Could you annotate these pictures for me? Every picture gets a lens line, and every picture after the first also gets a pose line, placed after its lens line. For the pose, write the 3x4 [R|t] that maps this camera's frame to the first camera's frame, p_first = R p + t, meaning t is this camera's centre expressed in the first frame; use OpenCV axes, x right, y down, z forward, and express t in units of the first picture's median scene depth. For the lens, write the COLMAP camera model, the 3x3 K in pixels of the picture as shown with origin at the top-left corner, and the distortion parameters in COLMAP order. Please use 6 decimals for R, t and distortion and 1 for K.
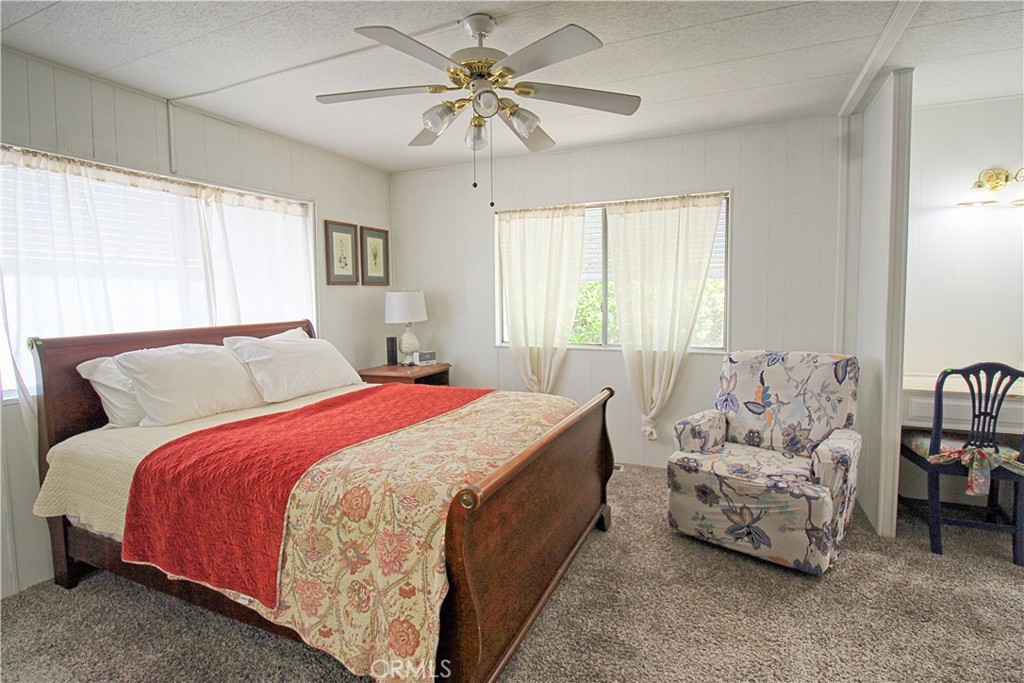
lens RADIAL K [[500.4, 0, 512.0], [0, 500.4, 341.5], [0, 0, 1]] dist [0.001242, -0.000140]
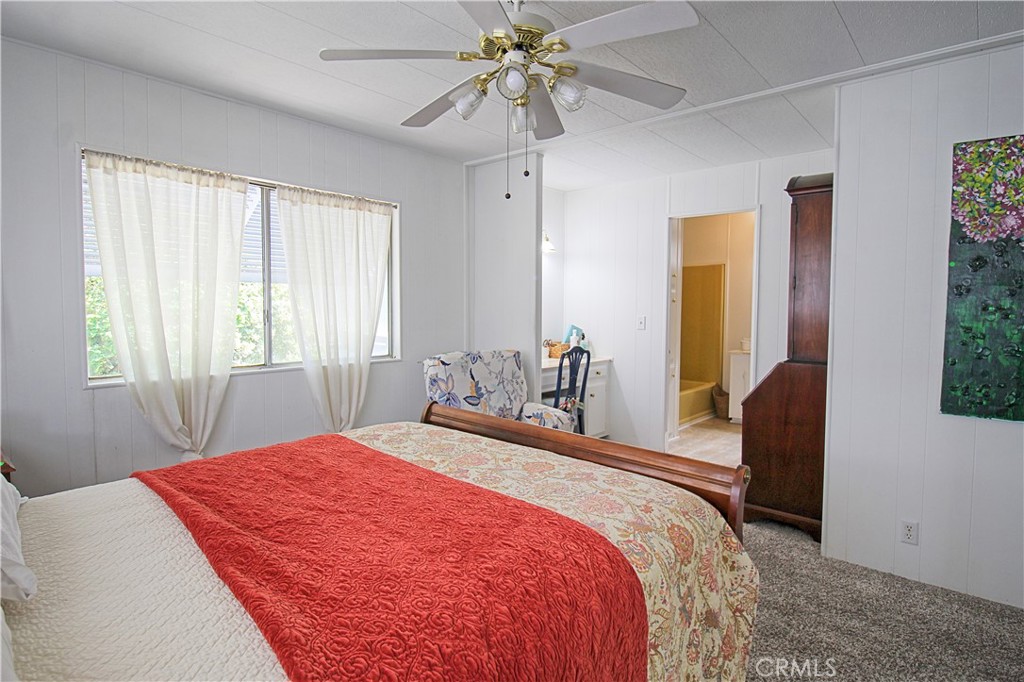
lens RADIAL K [[540.0, 0, 517.4], [0, 540.0, 330.2], [0, 0, 1]] dist [0.001629, -0.014109]
pose [[0.288156, -0.032699, 0.957025, -0.642289], [0.073438, 0.997228, 0.011961, -0.035980], [-0.954763, 0.066835, 0.289758, 0.499123]]
